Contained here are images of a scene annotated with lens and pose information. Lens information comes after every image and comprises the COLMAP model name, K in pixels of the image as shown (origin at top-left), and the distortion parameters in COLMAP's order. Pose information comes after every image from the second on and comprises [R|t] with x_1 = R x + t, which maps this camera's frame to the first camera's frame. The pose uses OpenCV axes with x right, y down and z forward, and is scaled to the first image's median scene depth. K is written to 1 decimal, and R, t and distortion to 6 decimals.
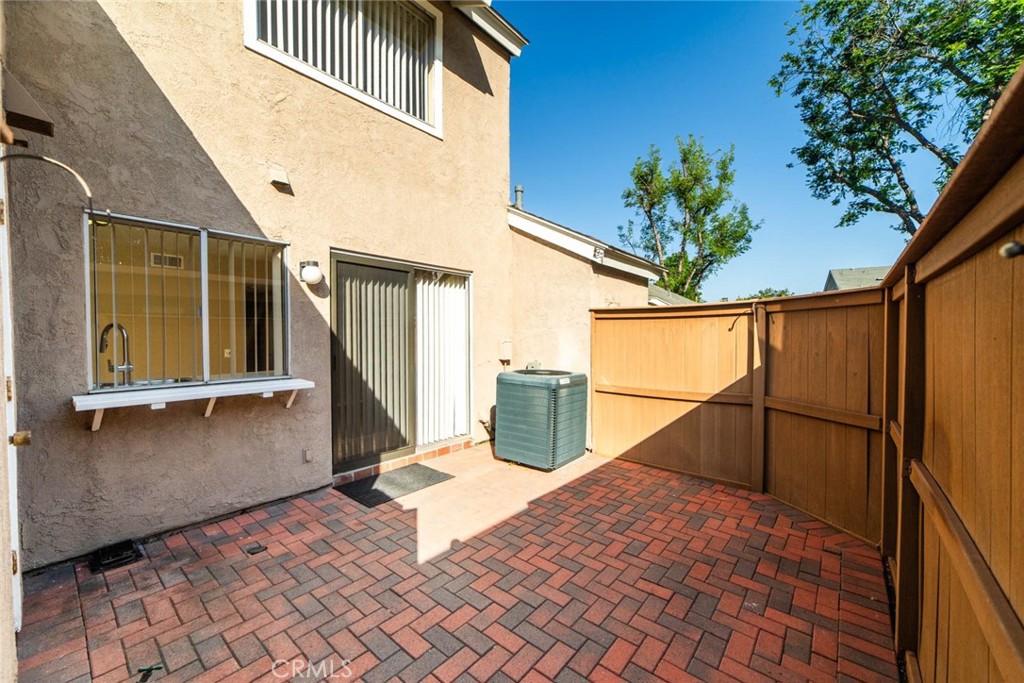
lens RADIAL K [[397.0, 0, 512.7], [0, 397.0, 342.5], [0, 0, 1]] dist [-0.015898, 0.006750]
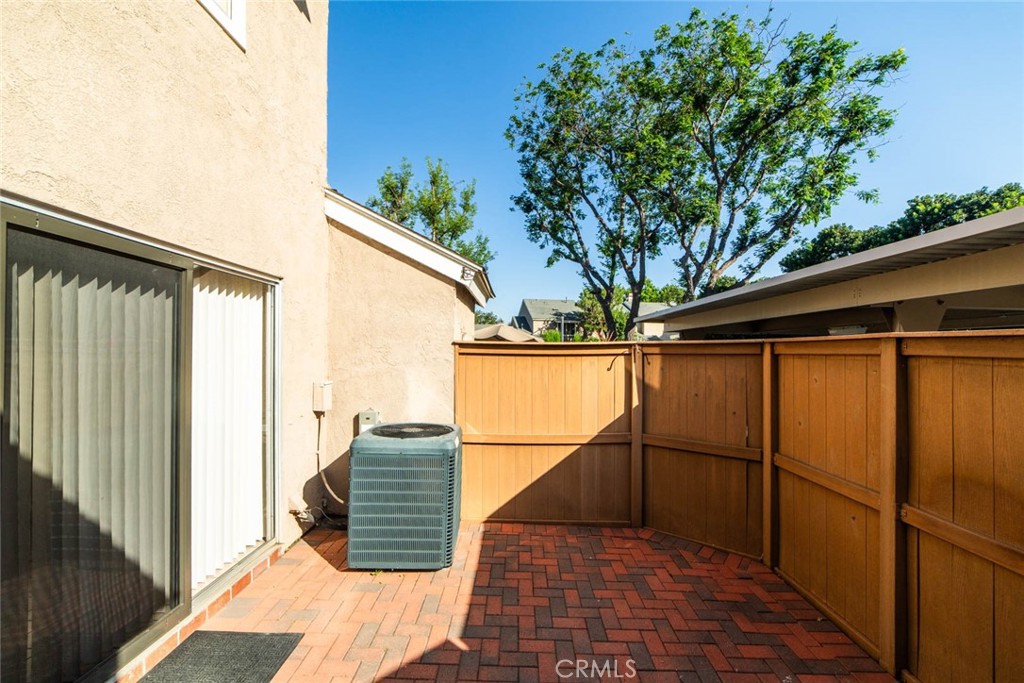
lens RADIAL K [[407.9, 0, 513.3], [0, 407.9, 347.9], [0, 0, 1]] dist [-0.016285, 0.005648]
pose [[0.776676, 0.007722, 0.629853, -0.302318], [0.006866, 0.999762, -0.020725, -0.070249], [-0.629863, 0.020421, 0.776438, 0.364512]]
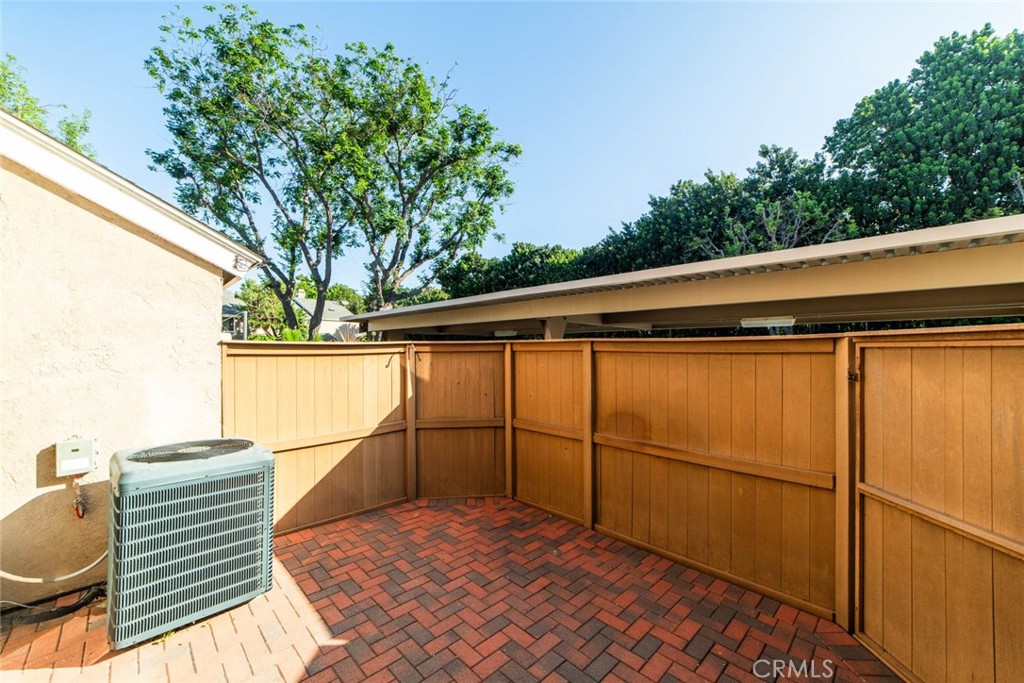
lens RADIAL K [[397.0, 0, 499.9], [0, 397.0, 345.3], [0, 0, 1]] dist [-0.015898, 0.006750]
pose [[0.122985, 0.005608, 0.992393, -0.547011], [0.022765, 0.999705, -0.008471, -0.078631], [-0.992147, 0.023634, 0.122821, 0.568822]]
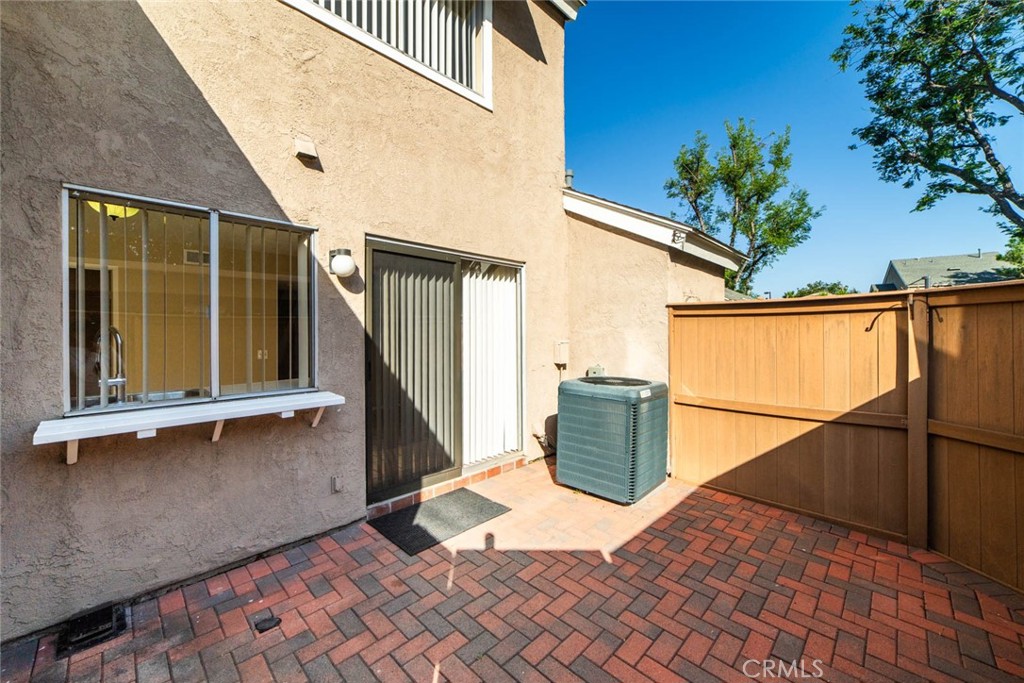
lens RADIAL K [[397.0, 0, 513.7], [0, 397.0, 329.8], [0, 0, 1]] dist [-0.015898, 0.006750]
pose [[0.996839, -0.004200, -0.079343, -0.079584], [0.002309, 0.999711, -0.023912, -0.015280], [0.079420, 0.023653, 0.996561, 0.187853]]
